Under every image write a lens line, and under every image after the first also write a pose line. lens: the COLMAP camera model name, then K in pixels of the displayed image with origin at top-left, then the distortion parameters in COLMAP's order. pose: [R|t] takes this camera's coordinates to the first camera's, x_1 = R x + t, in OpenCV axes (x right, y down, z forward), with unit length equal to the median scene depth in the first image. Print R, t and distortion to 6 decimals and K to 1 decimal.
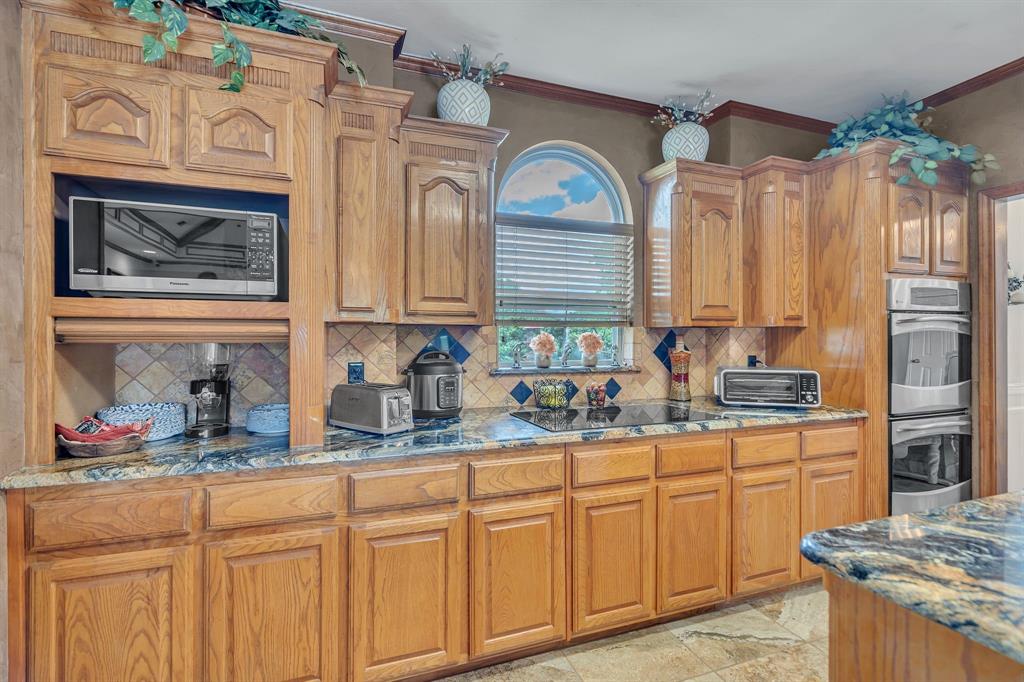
lens RADIAL K [[477.8, 0, 518.5], [0, 477.8, 342.1], [0, 0, 1]] dist [-0.002811, 0.000920]
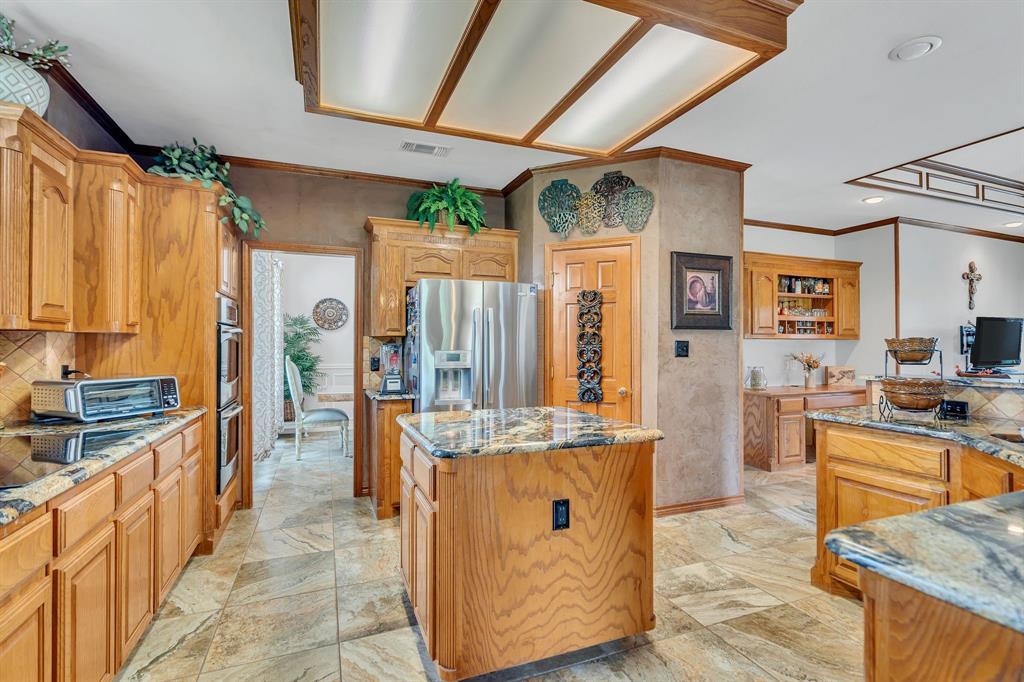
lens RADIAL K [[477.8, 0, 511.4], [0, 477.8, 341.9], [0, 0, 1]] dist [-0.002811, 0.000920]
pose [[-0.023155, 0.011714, 0.999663, -0.453014], [0.007792, 0.999903, -0.011536, 0.002797], [-0.999702, 0.007523, -0.023244, 0.258456]]
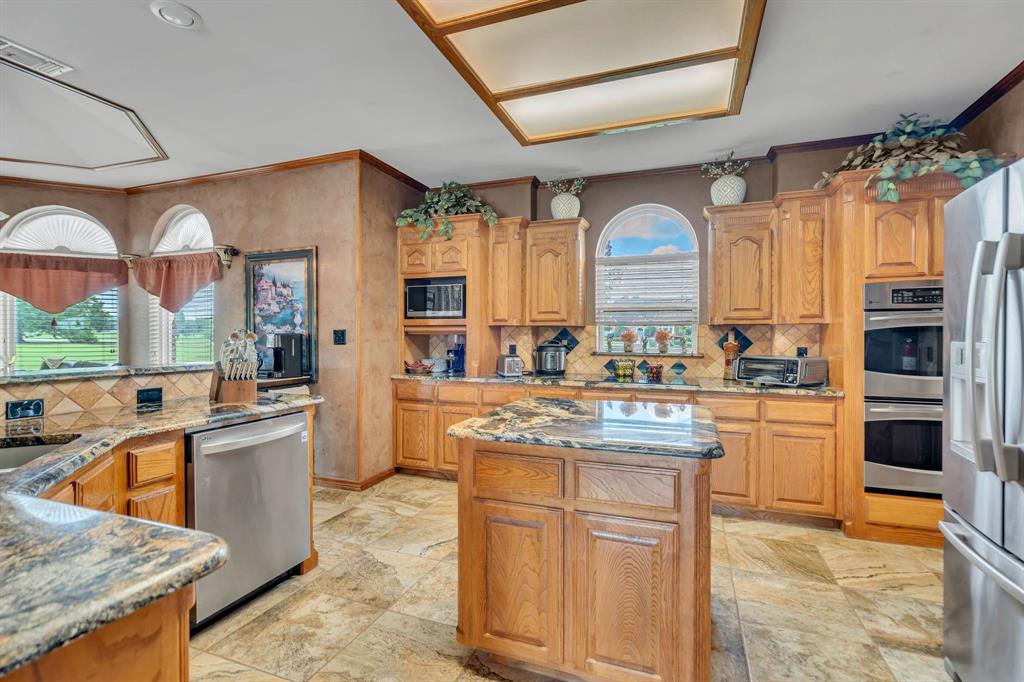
lens RADIAL K [[477.8, 0, 515.9], [0, 477.8, 339.3], [0, 0, 1]] dist [-0.002811, 0.000920]
pose [[0.753958, 0.008356, -0.656870, 0.869694], [-0.006976, 0.999965, 0.004714, 0.008108], [0.656886, 0.001029, 0.753989, -0.463586]]
